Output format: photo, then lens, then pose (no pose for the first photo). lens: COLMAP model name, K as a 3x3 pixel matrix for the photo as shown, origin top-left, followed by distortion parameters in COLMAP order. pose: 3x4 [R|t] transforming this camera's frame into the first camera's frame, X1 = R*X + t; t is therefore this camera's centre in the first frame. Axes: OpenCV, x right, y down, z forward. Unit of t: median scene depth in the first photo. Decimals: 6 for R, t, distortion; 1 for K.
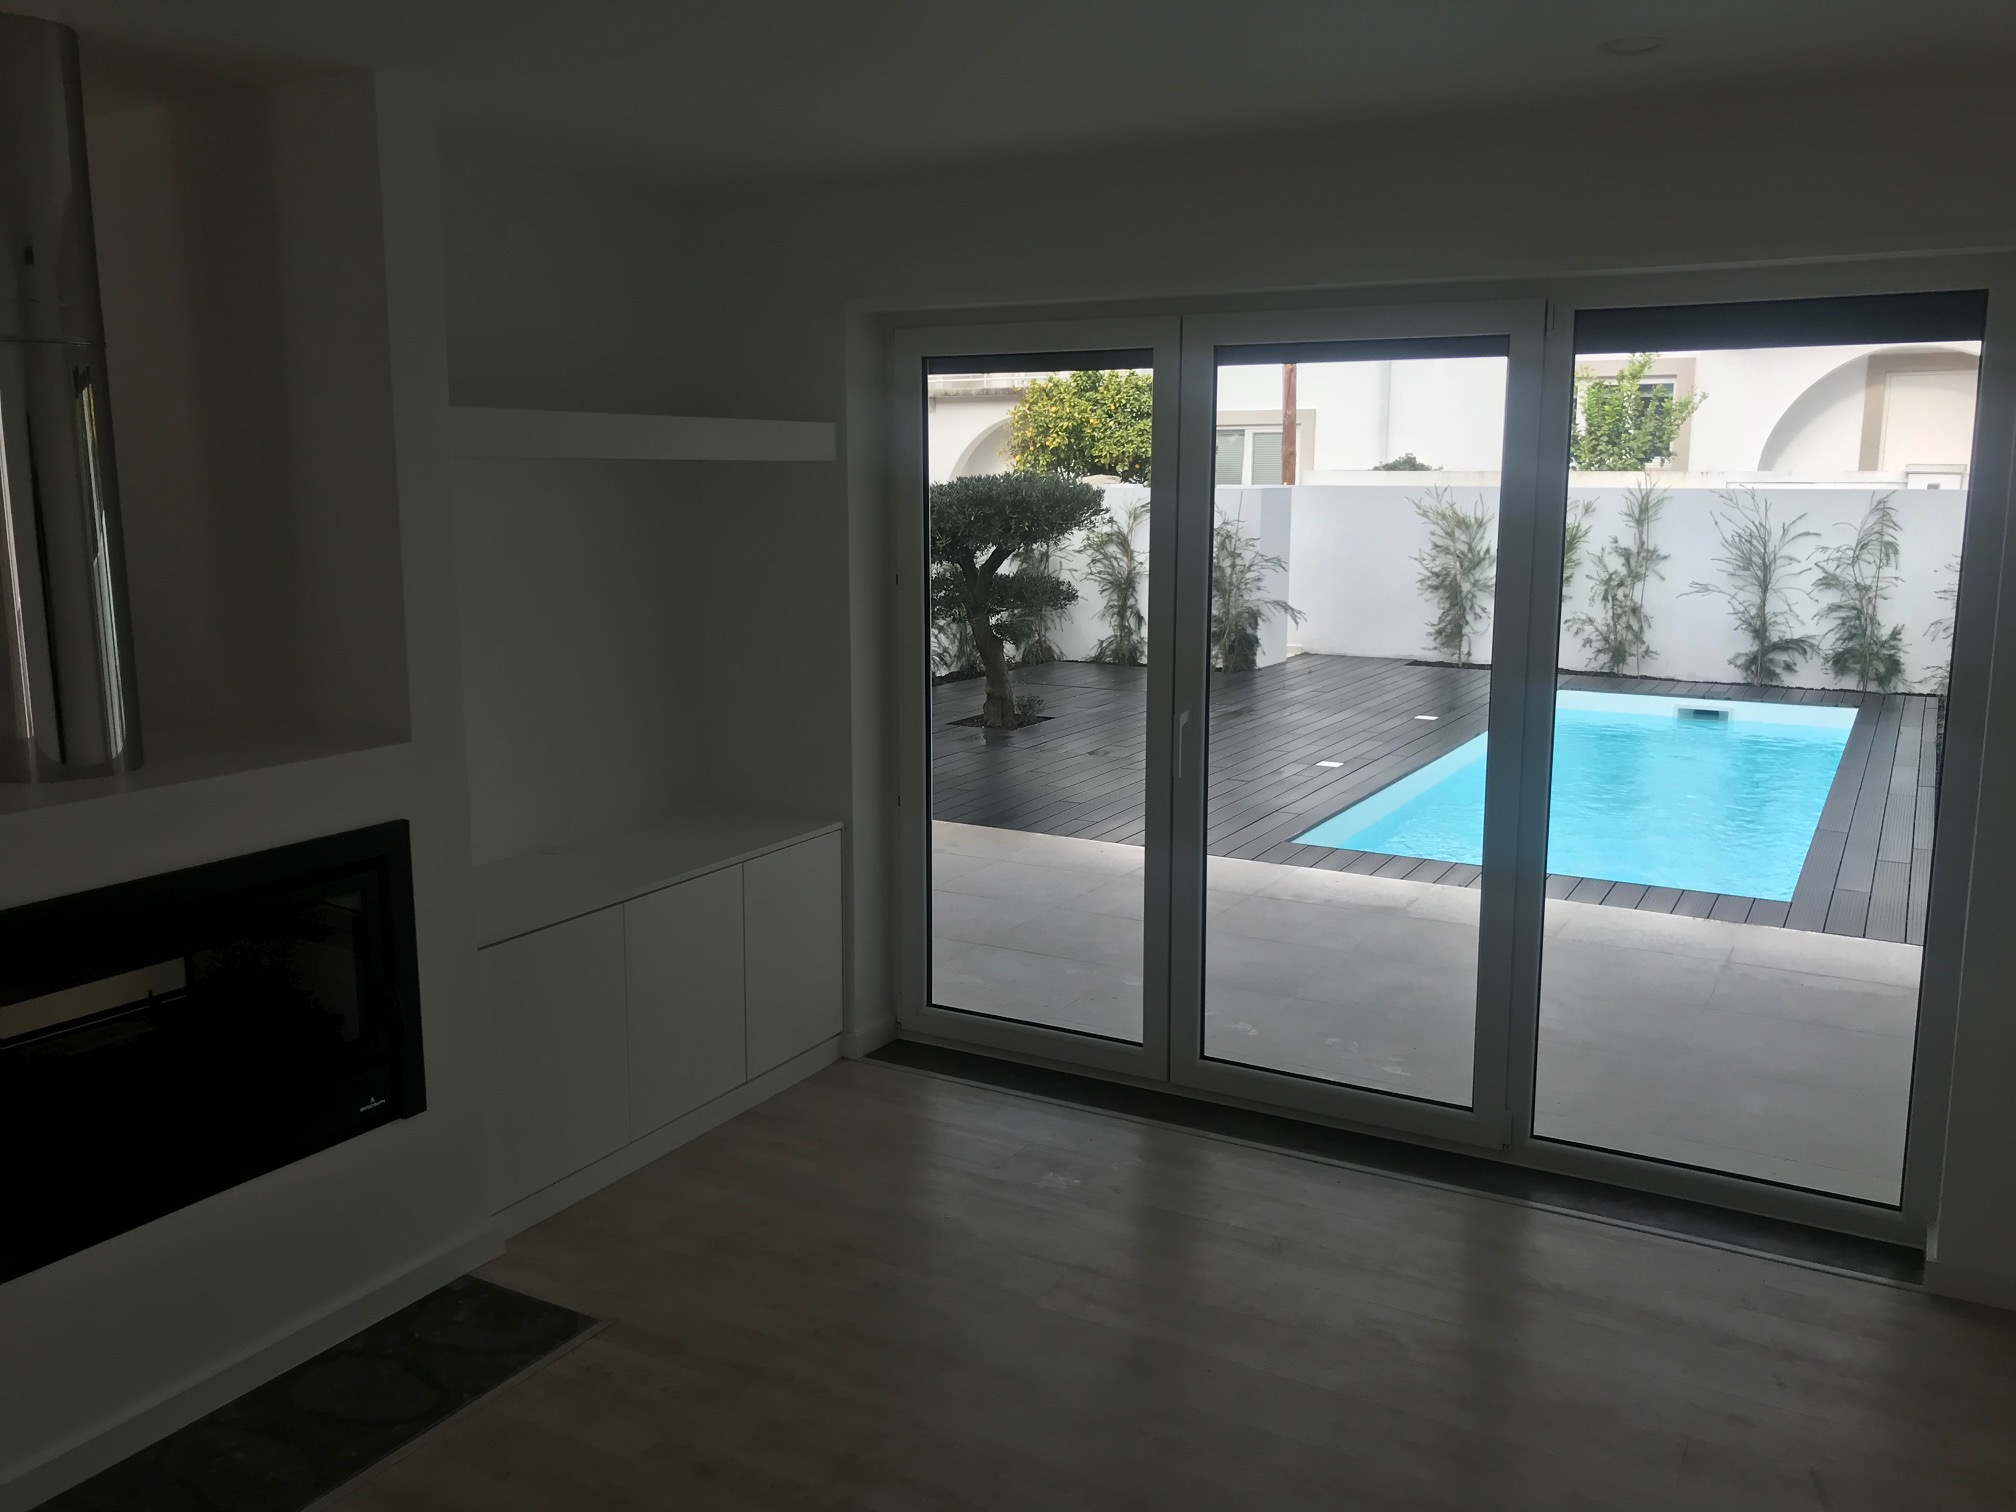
lens RADIAL K [[1670.8, 0, 999.9], [0, 1670.8, 745.0], [0, 0, 1]] dist [0.057667, -0.058071]
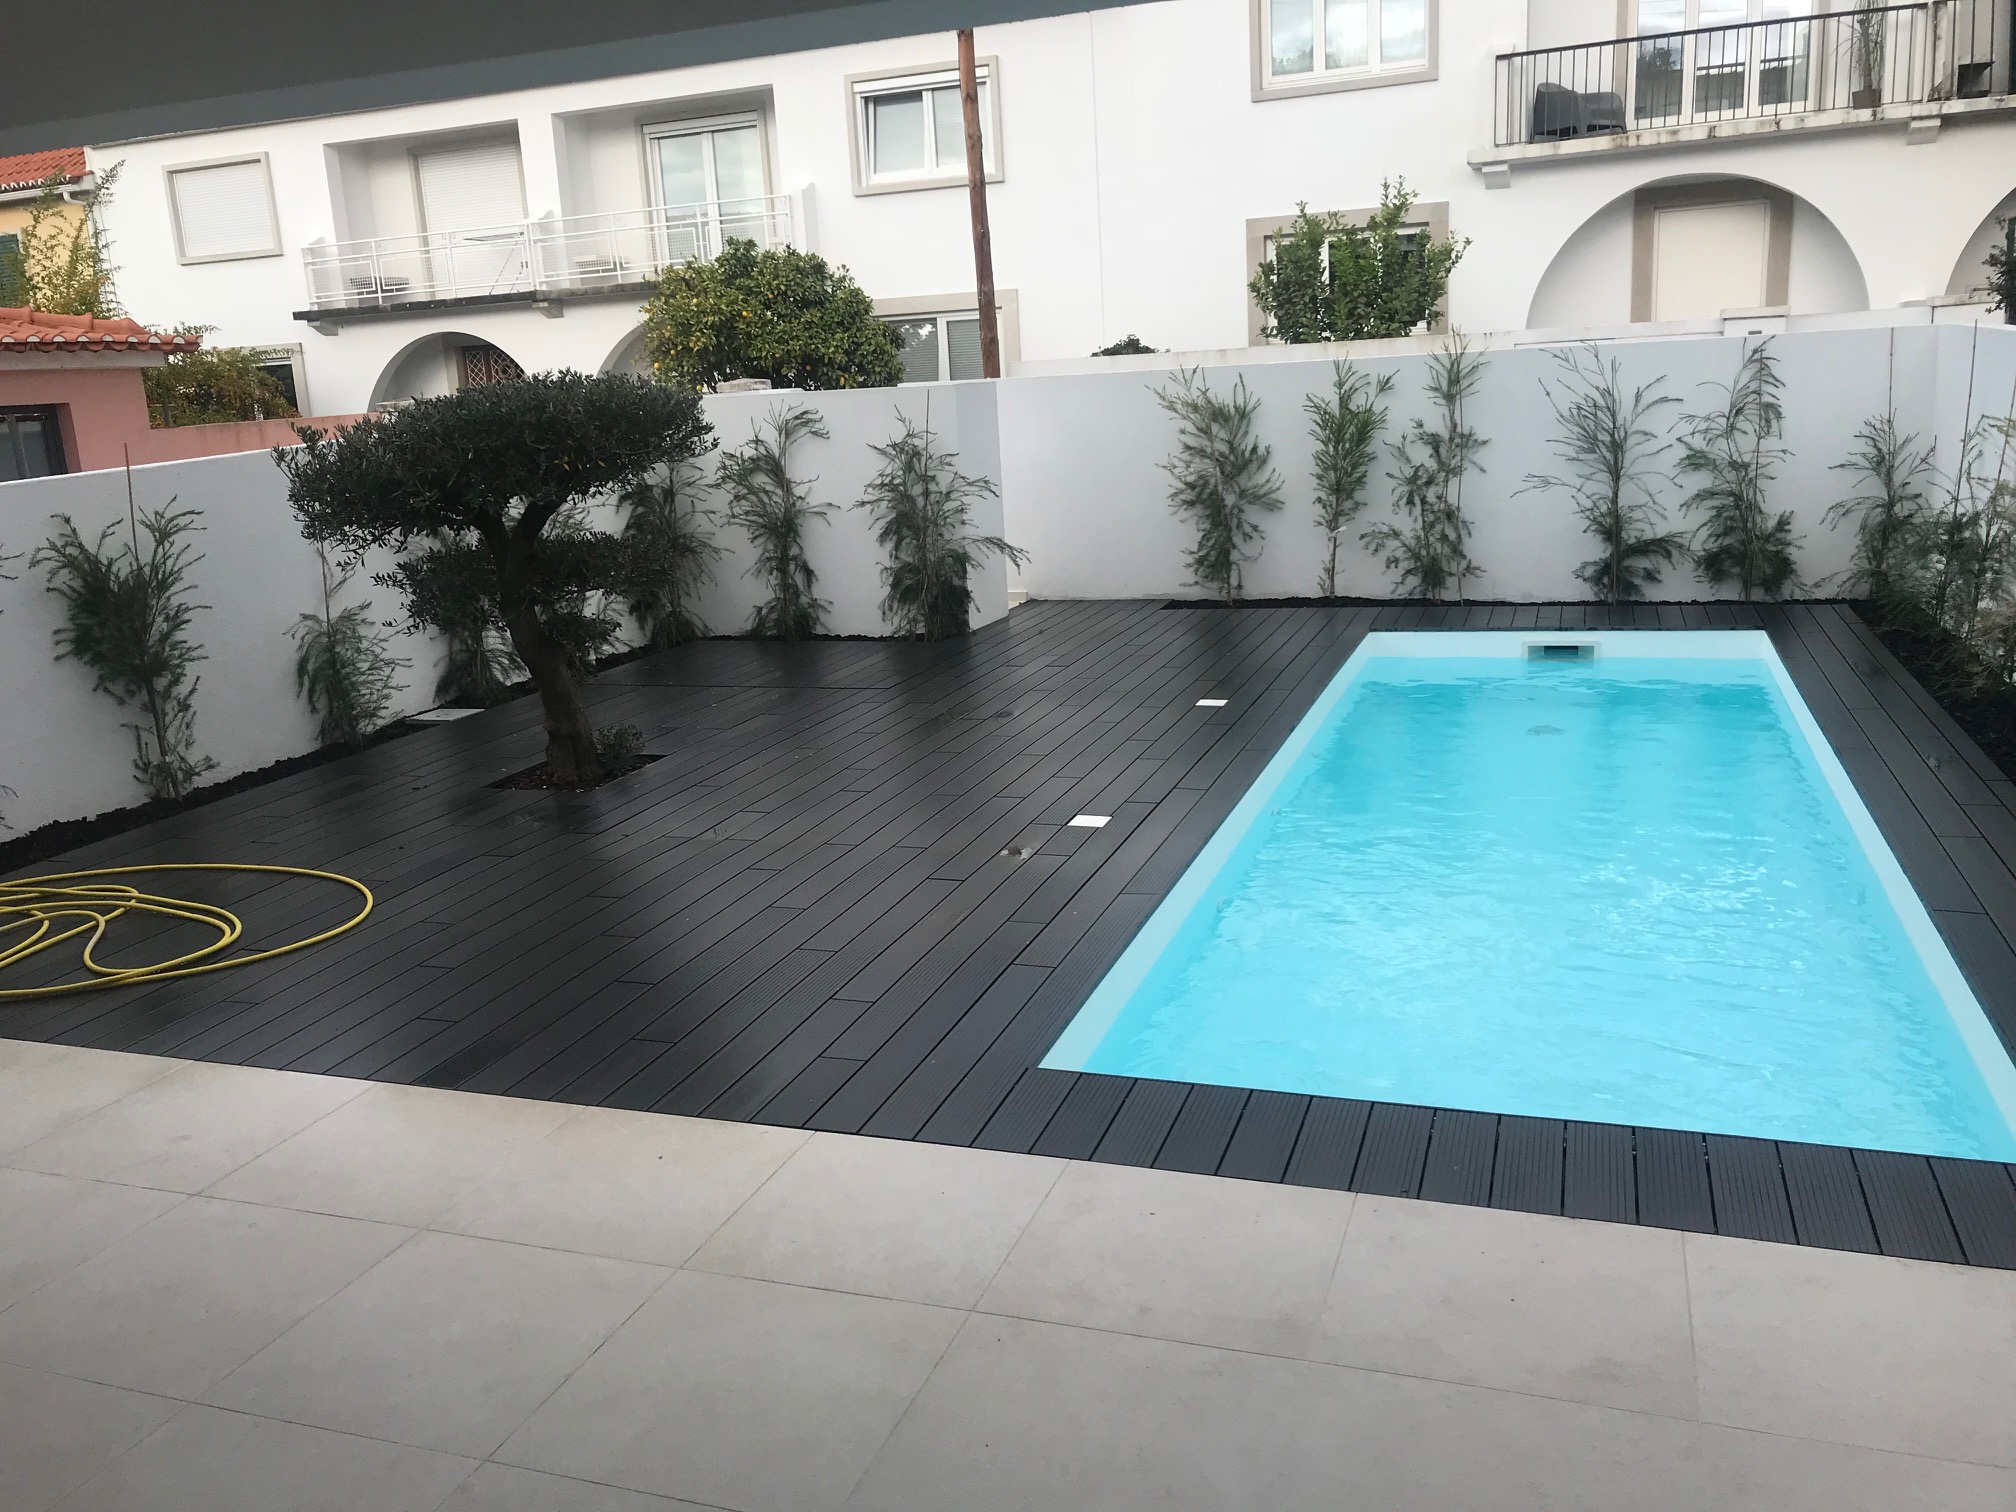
lens RADIAL K [[1663.5, 0, 1008.0], [0, 1663.5, 756.0], [0, 0, 1]] dist [0.171145, -0.411993]
pose [[0.982910, -0.095435, 0.157418, 0.051682], [0.086225, 0.994196, 0.064347, -0.039225], [-0.162645, -0.049674, 0.985433, 0.284783]]
